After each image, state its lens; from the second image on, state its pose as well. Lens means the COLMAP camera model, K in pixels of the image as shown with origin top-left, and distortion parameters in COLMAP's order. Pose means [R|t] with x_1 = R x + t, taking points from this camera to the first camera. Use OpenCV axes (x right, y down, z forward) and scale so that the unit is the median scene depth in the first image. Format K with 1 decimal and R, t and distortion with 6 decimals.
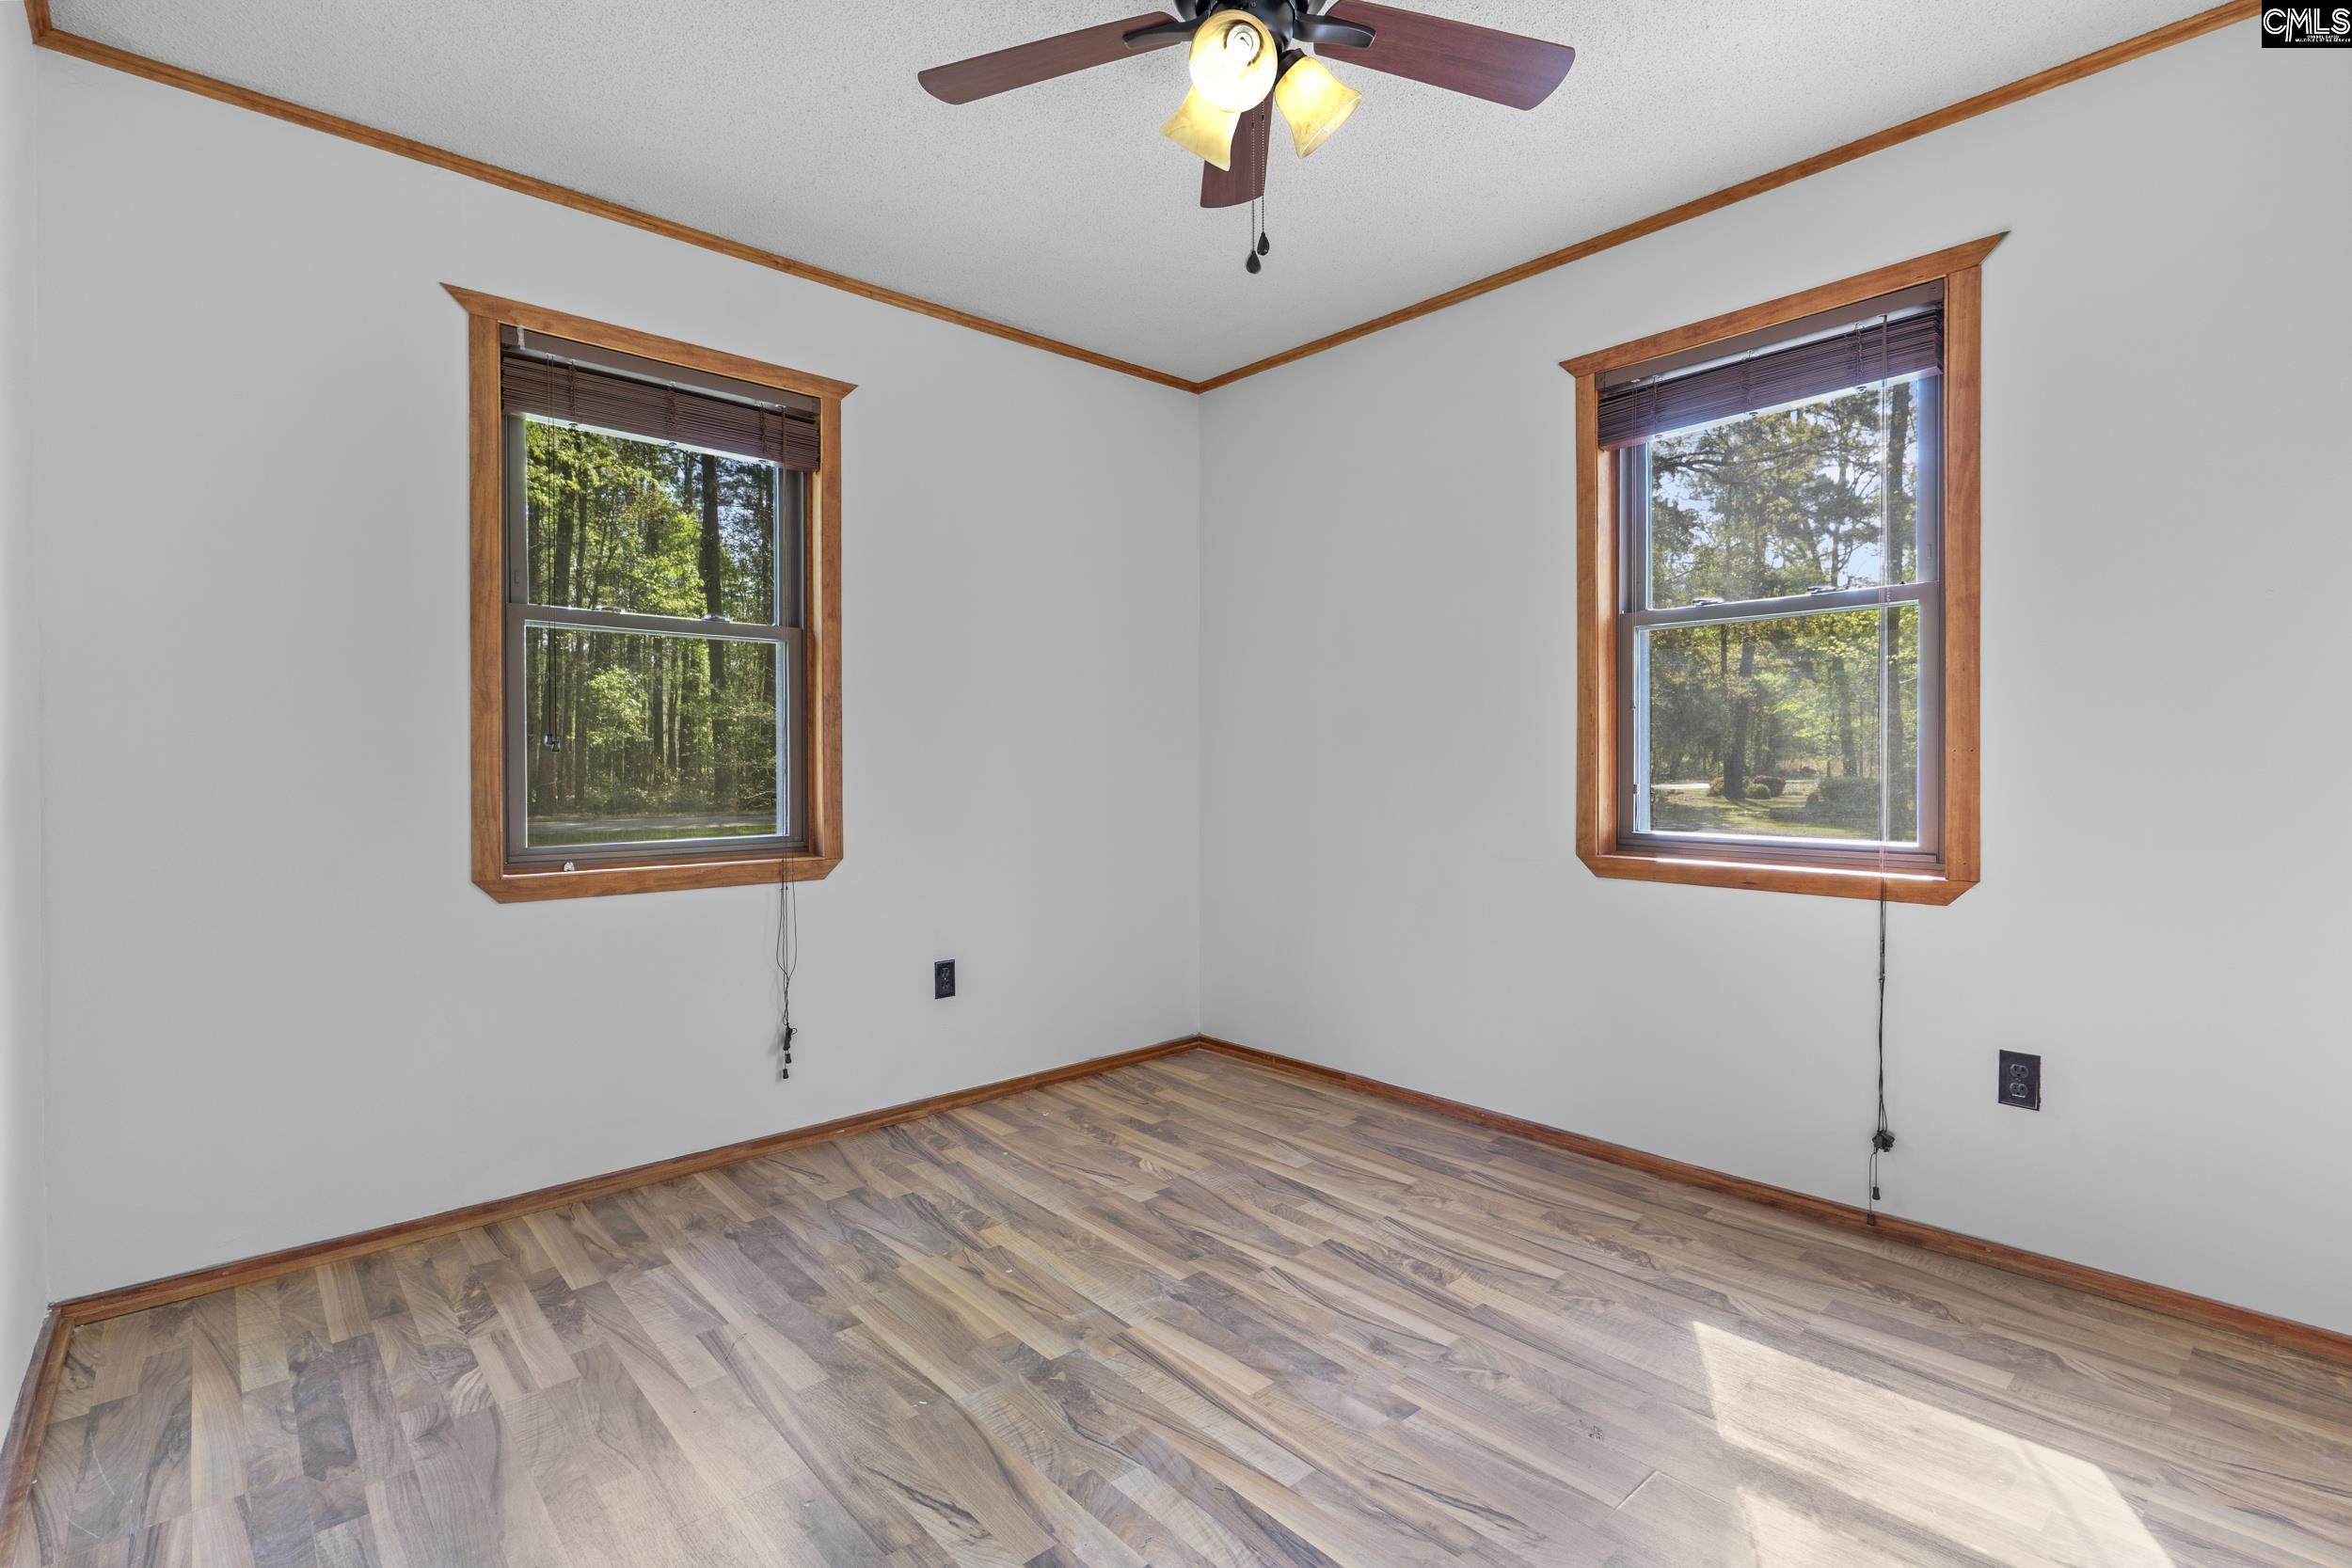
lens RADIAL K [[1074.6, 0, 1179.2], [0, 1074.6, 776.2], [0, 0, 1]] dist [-0.012148, 0.001056]
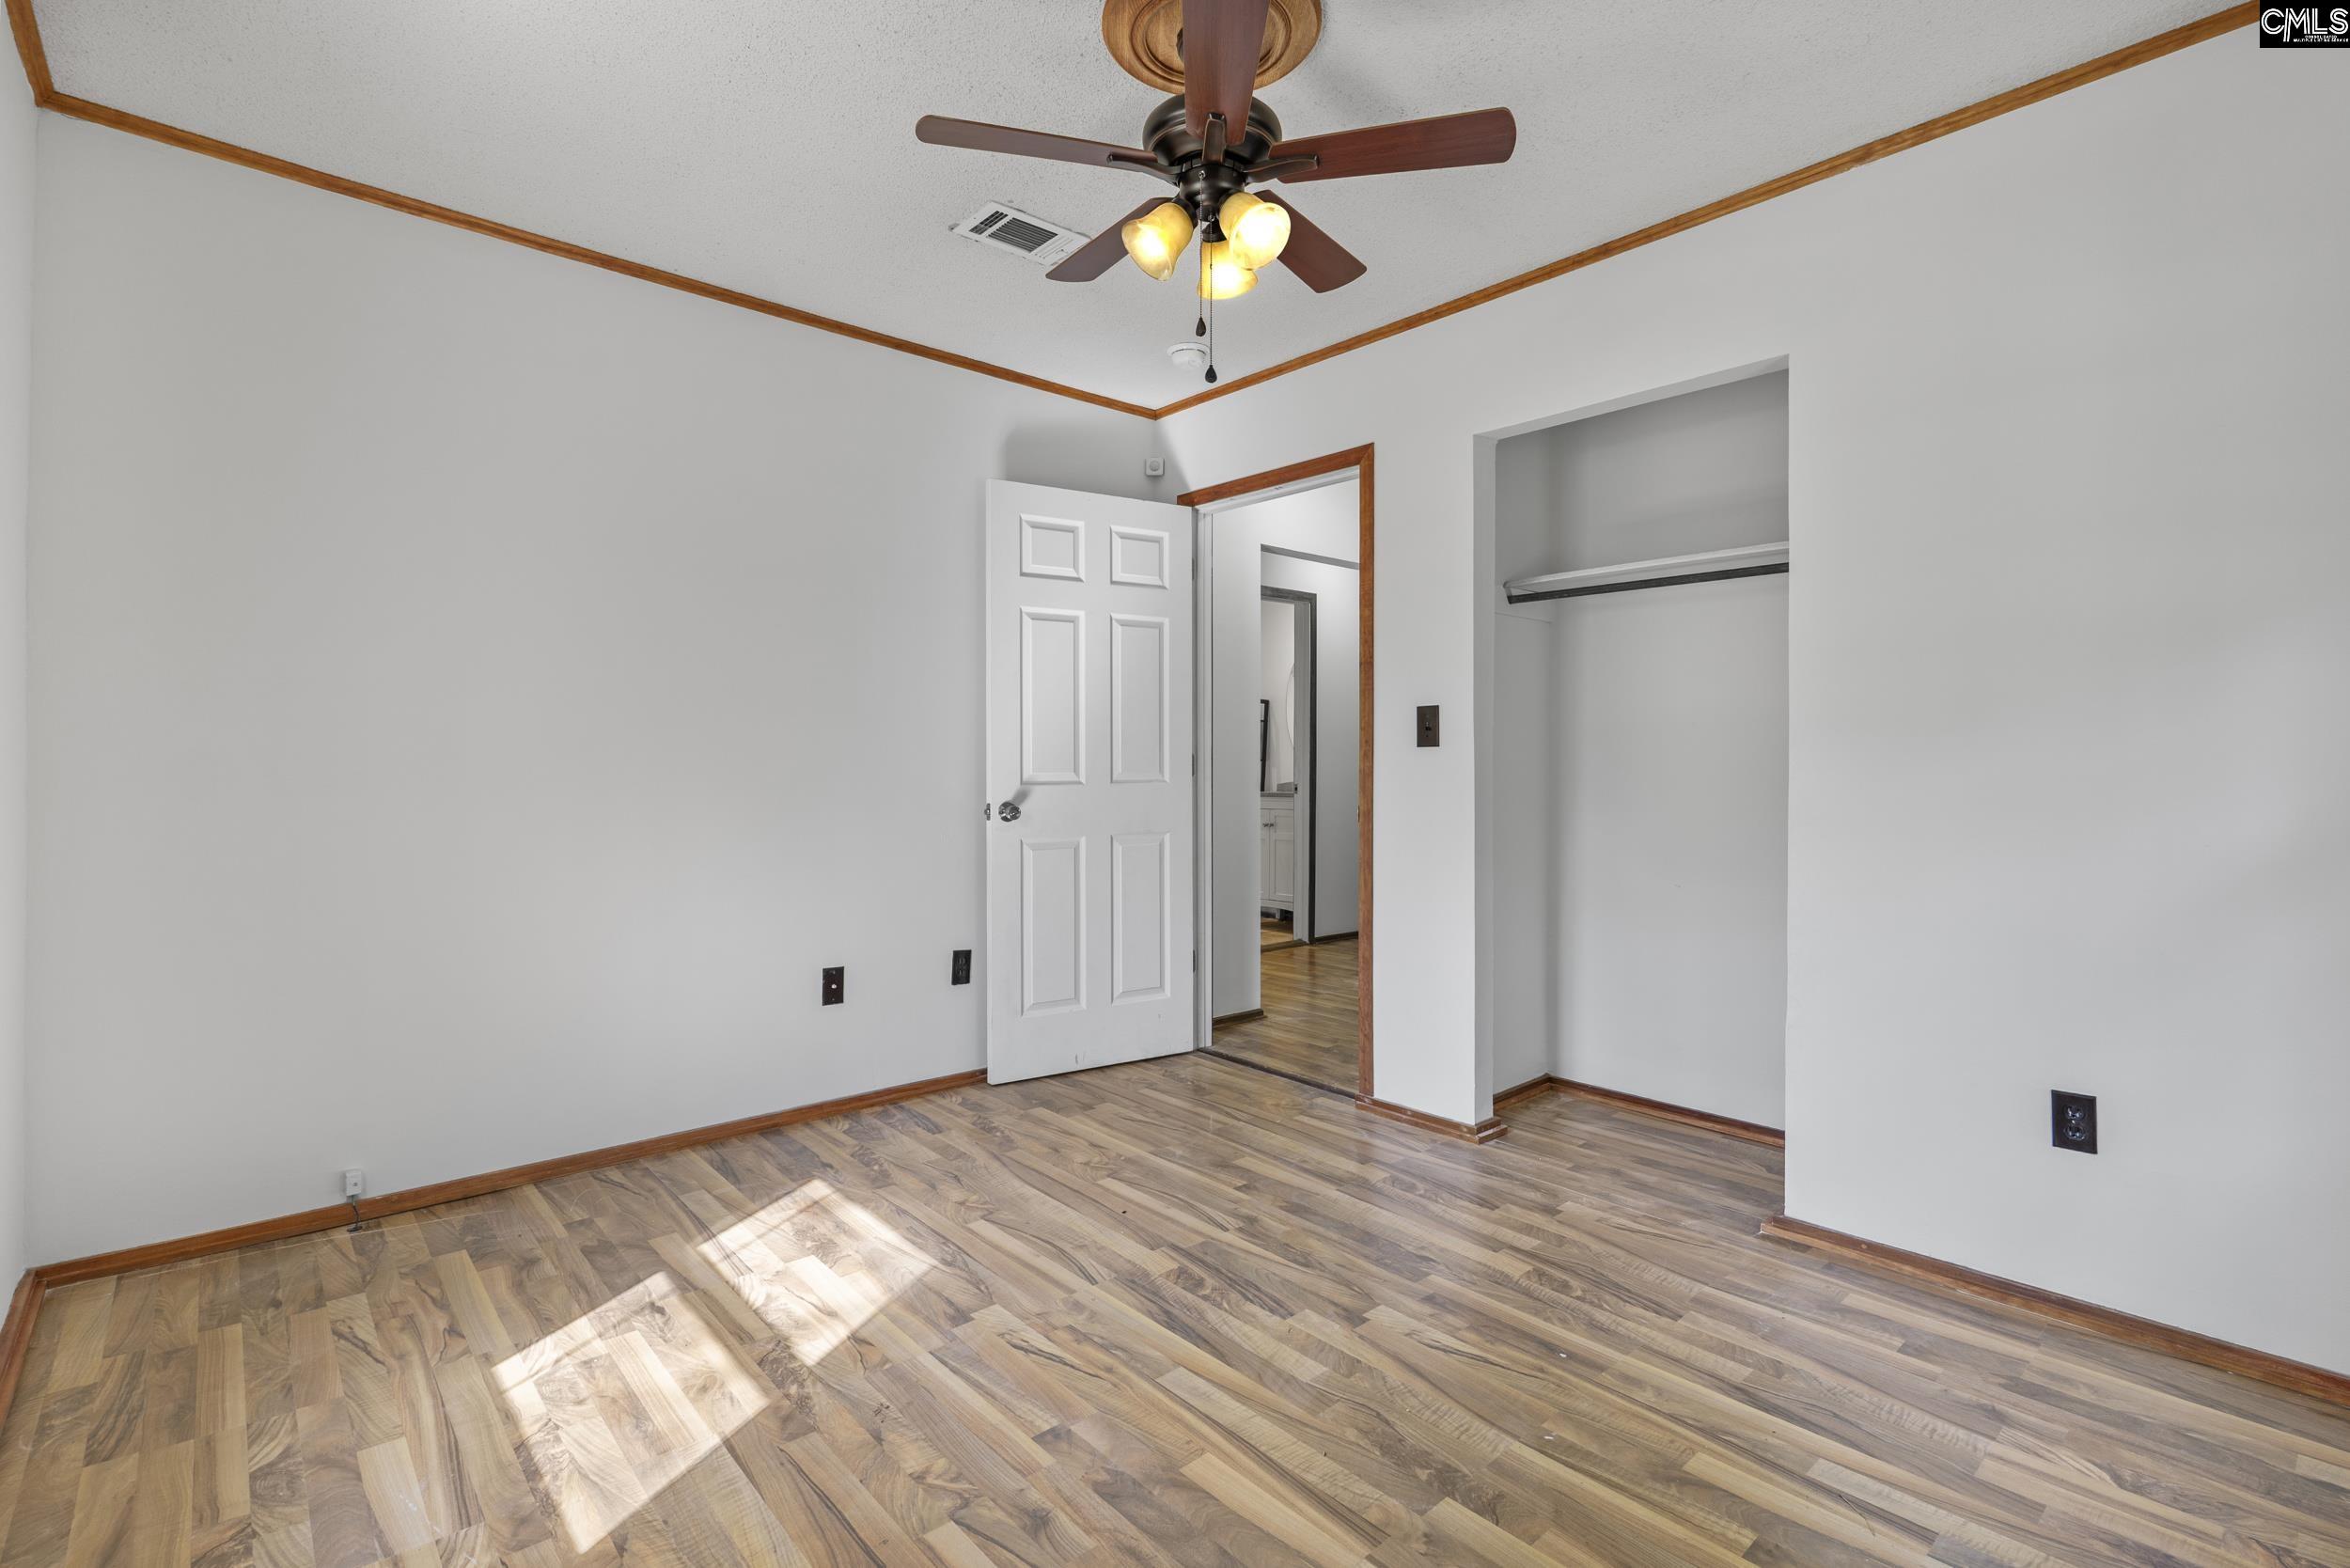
lens RADIAL K [[1073.8, 0, 1174.1], [0, 1073.8, 776.0], [0, 0, 1]] dist [-0.012148, 0.001056]
pose [[-0.999989, 0.001246, 0.004484, 0.093037], [0.001358, 0.999686, 0.025026, -0.032794], [-0.004451, 0.025032, -0.999677, 1.970123]]
